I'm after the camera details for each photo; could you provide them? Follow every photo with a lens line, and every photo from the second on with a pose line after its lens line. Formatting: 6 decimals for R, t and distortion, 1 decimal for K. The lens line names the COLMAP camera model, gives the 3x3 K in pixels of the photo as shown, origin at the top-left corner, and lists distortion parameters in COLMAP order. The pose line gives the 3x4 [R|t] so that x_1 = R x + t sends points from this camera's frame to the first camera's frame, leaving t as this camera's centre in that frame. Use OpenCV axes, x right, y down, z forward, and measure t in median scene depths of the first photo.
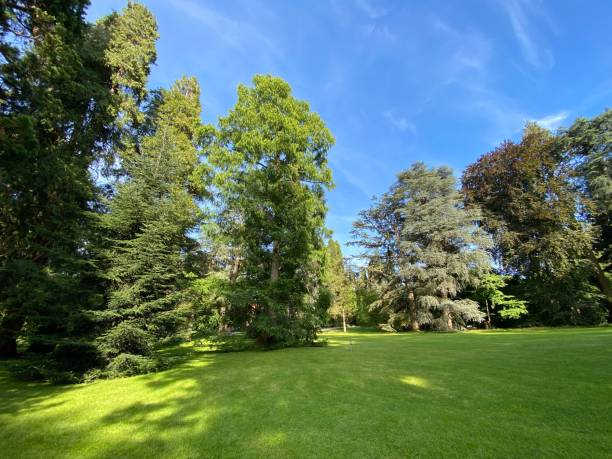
lens RADIAL K [[248.9, 0, 305.5], [0, 248.9, 231.3], [0, 0, 1]] dist [0.016555, -0.019084]
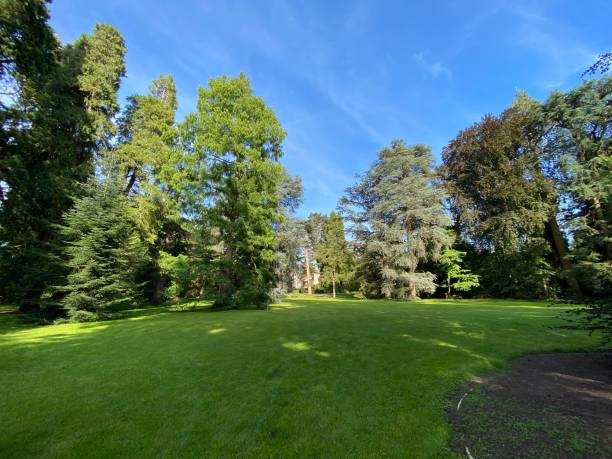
lens RADIAL K [[248.1, 0, 307.9], [0, 248.1, 232.2], [0, 0, 1]] dist [0.018603, -0.020025]
pose [[0.994922, -0.002580, -0.100616, 0.250627], [0.016163, 0.990793, 0.134420, -0.060808], [0.099343, -0.135364, 0.985803, -0.111809]]
